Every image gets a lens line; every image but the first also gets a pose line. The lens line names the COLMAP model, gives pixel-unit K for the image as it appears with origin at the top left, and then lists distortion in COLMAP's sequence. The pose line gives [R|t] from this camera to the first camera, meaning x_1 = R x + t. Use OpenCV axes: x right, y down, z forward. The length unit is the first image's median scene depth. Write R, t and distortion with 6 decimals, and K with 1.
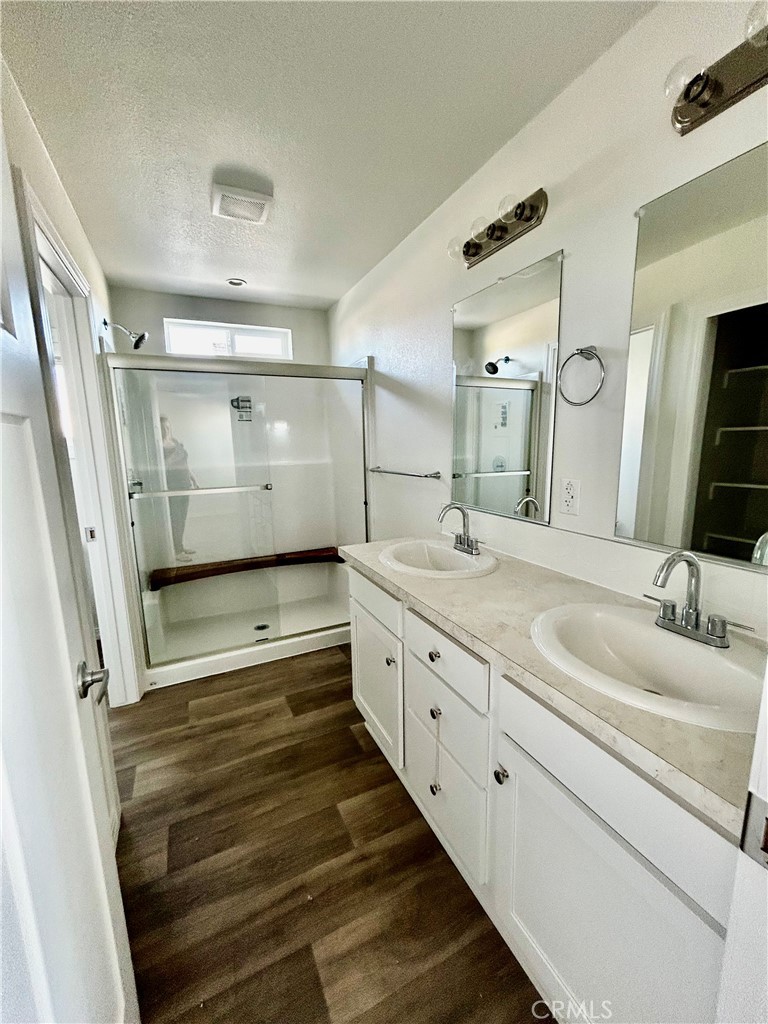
lens RADIAL K [[411.5, 0, 384.0], [0, 411.5, 512.0], [0, 0, 1]] dist [-0.000855, 0.000038]
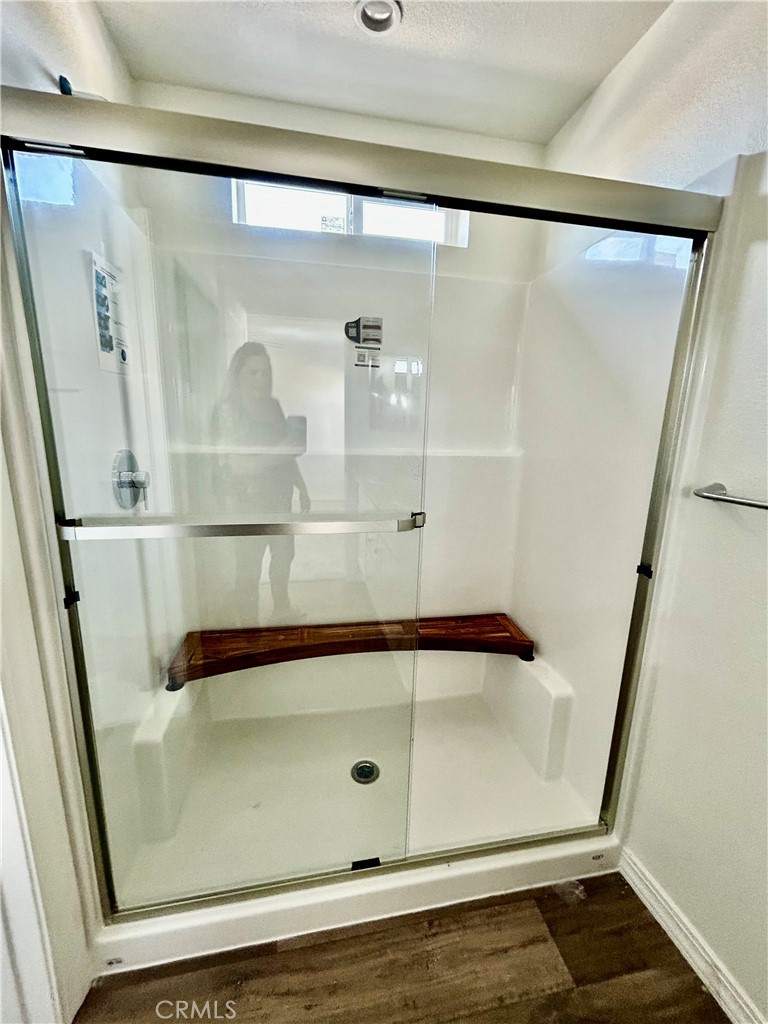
lens RADIAL K [[411.5, 0, 384.0], [0, 411.5, 512.0], [0, 0, 1]] dist [-0.000855, 0.000038]
pose [[0.965095, 0.098319, -0.242746, -0.177167], [-0.088421, 0.994758, 0.051366, -0.069243], [0.246524, -0.028109, 0.968729, 0.506465]]
